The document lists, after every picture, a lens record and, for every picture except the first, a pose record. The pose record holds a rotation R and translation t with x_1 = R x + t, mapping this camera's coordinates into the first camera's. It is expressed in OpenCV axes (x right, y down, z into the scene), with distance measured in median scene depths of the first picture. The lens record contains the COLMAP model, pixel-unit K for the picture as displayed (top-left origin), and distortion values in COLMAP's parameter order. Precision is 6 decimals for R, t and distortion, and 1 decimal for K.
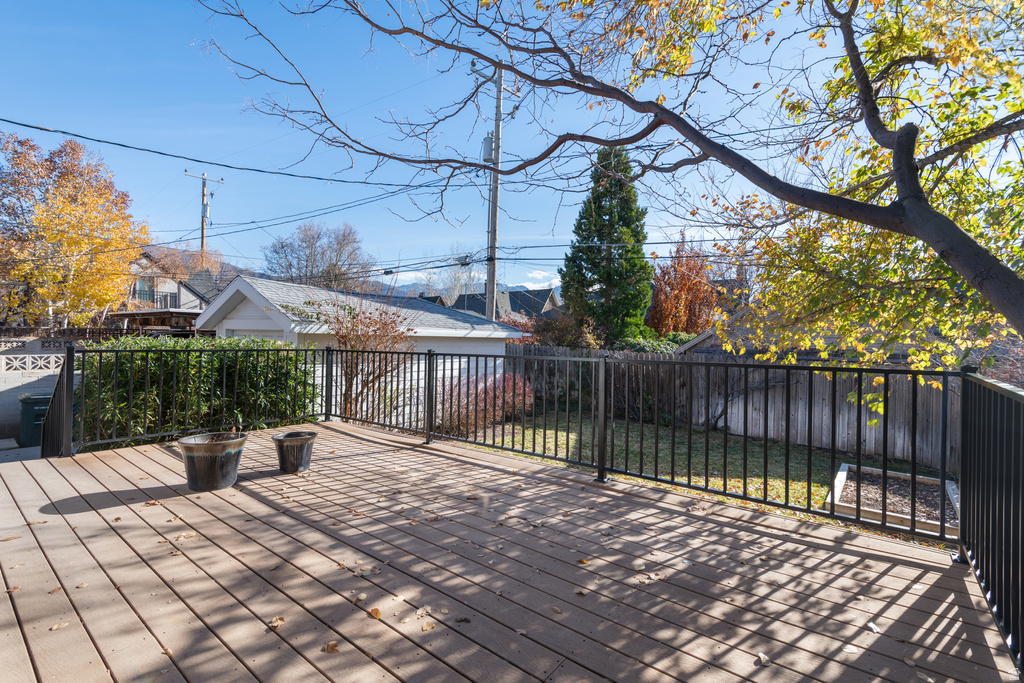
lens RADIAL K [[458.6, 0, 512.0], [0, 458.6, 341.5], [0, 0, 1]] dist [0.023442, -0.009094]
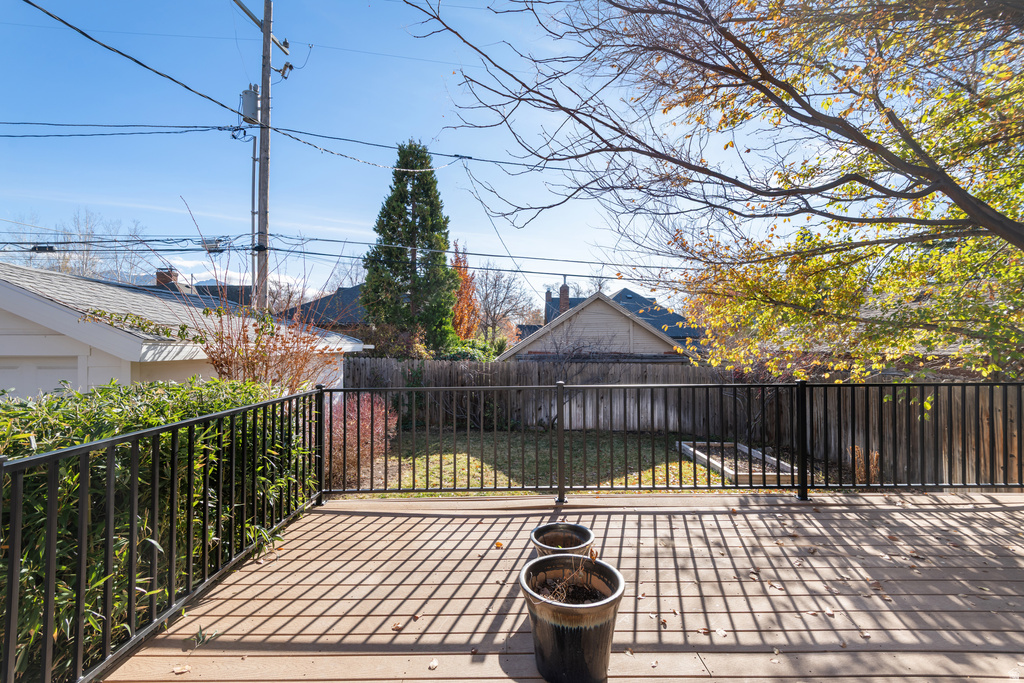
lens RADIAL K [[458.6, 0, 512.0], [0, 458.6, 341.5], [0, 0, 1]] dist [0.023442, -0.009094]
pose [[0.779319, -0.016332, 0.626414, -0.465642], [0.018272, 0.999827, 0.003336, -0.036276], [-0.626361, 0.008846, 0.779483, 0.271750]]
